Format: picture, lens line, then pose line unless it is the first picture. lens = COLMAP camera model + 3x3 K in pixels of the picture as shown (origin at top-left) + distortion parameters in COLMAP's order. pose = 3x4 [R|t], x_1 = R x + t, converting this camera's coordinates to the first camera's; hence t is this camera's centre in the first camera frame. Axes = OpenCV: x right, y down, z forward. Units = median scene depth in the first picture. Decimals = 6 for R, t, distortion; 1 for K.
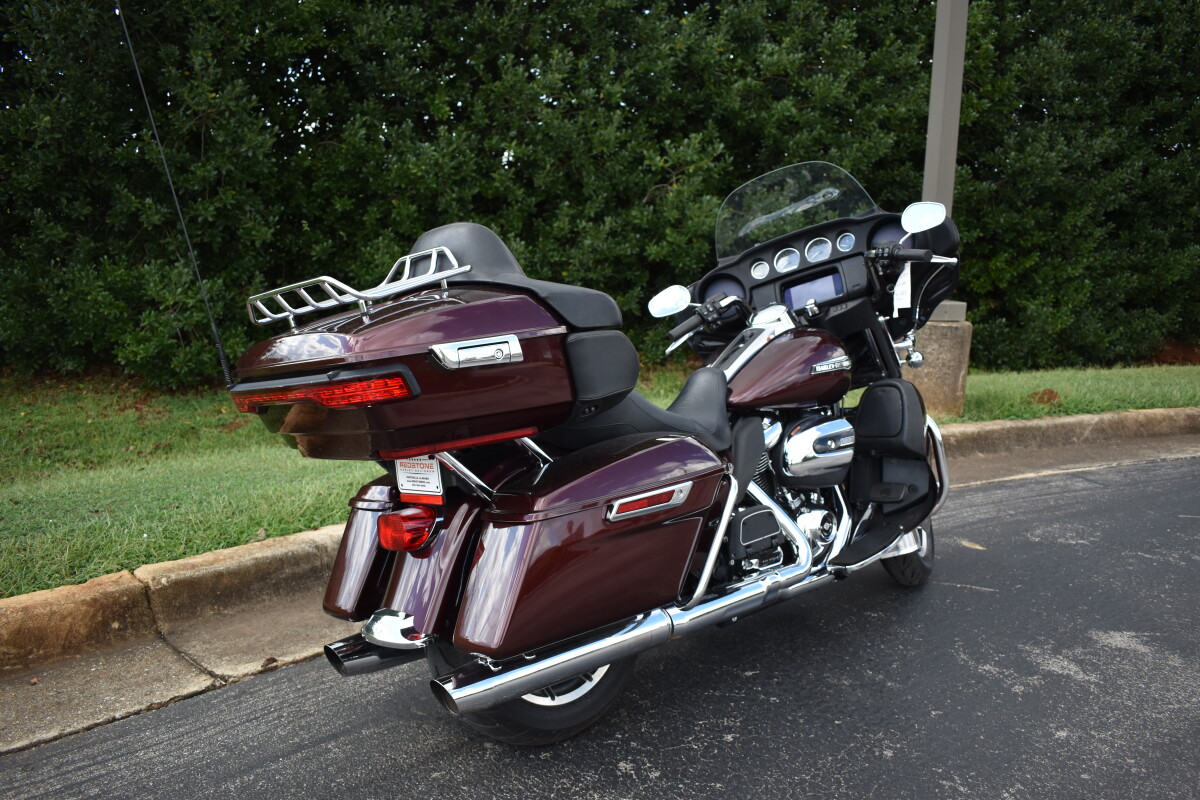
lens RADIAL K [[1010.9, 0, 602.8], [0, 1010.9, 399.2], [0, 0, 1]] dist [-0.100083, 0.032713]
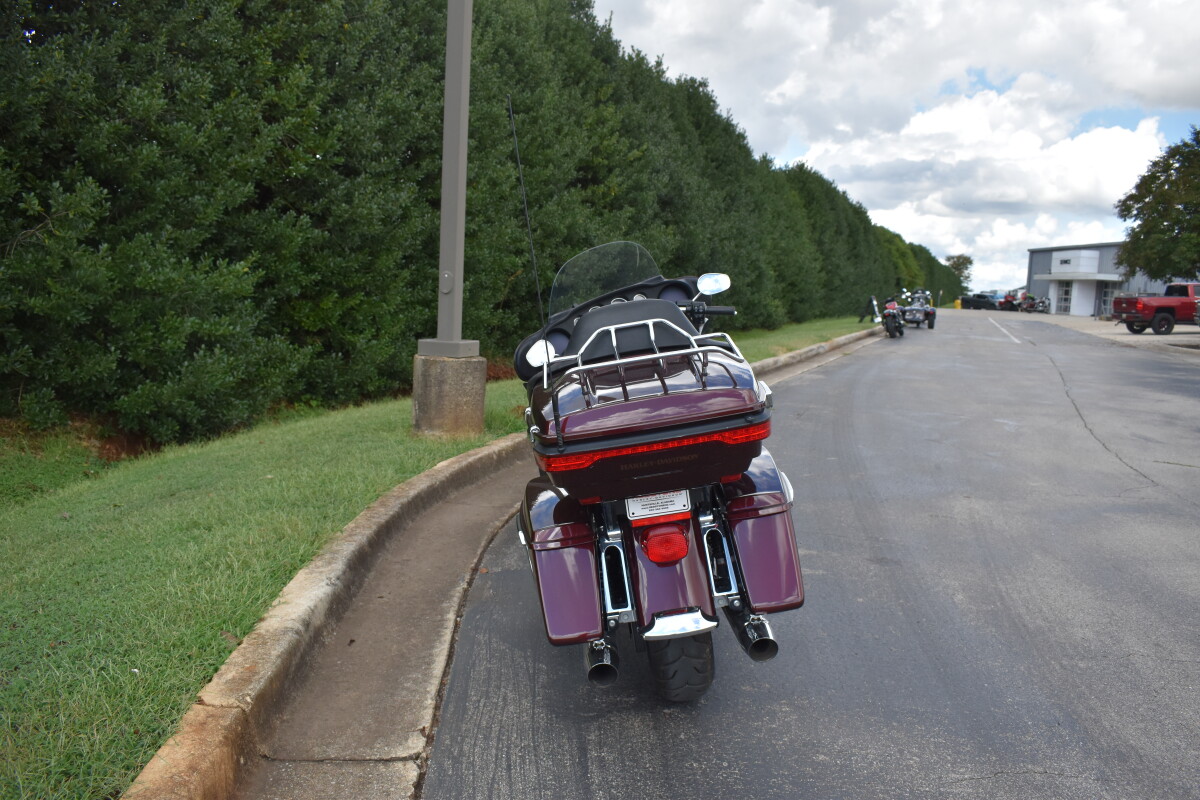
lens RADIAL K [[1010.9, 0, 603.7], [0, 1010.9, 395.6], [0, 0, 1]] dist [-0.100083, 0.032713]
pose [[0.662982, -0.091417, 0.743033, -0.151985], [0.118983, 0.992768, 0.015979, -0.011014], [-0.739120, 0.077814, 0.669064, 0.026898]]
